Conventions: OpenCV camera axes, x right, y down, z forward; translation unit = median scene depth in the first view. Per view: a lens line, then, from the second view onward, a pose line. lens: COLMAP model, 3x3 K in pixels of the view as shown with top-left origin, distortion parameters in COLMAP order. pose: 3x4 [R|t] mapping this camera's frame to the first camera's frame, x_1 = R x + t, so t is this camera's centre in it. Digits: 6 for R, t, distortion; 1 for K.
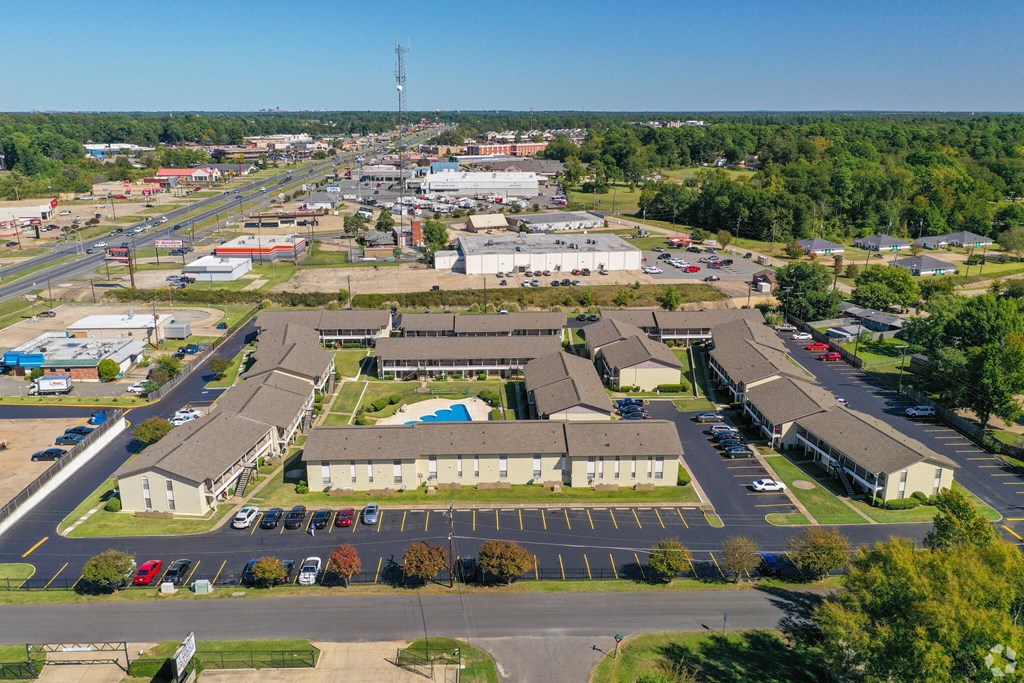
lens RADIAL K [[817.2, 0, 508.6], [0, 817.2, 341.3], [0, 0, 1]] dist [0.003984, 0.001238]
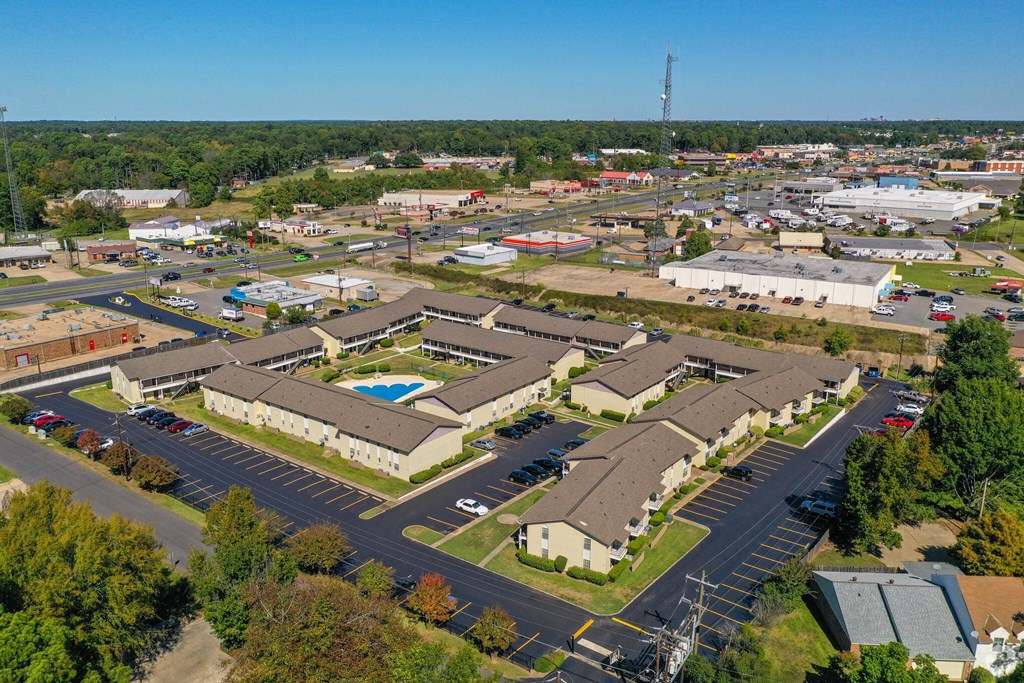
lens RADIAL K [[817.2, 0, 508.6], [0, 817.2, 341.3], [0, 0, 1]] dist [0.003984, 0.001238]
pose [[0.772431, 0.168166, -0.612430, 0.400039], [-0.174544, 0.983385, 0.049881, -0.031342], [0.610643, 0.068366, 0.788949, 0.111769]]
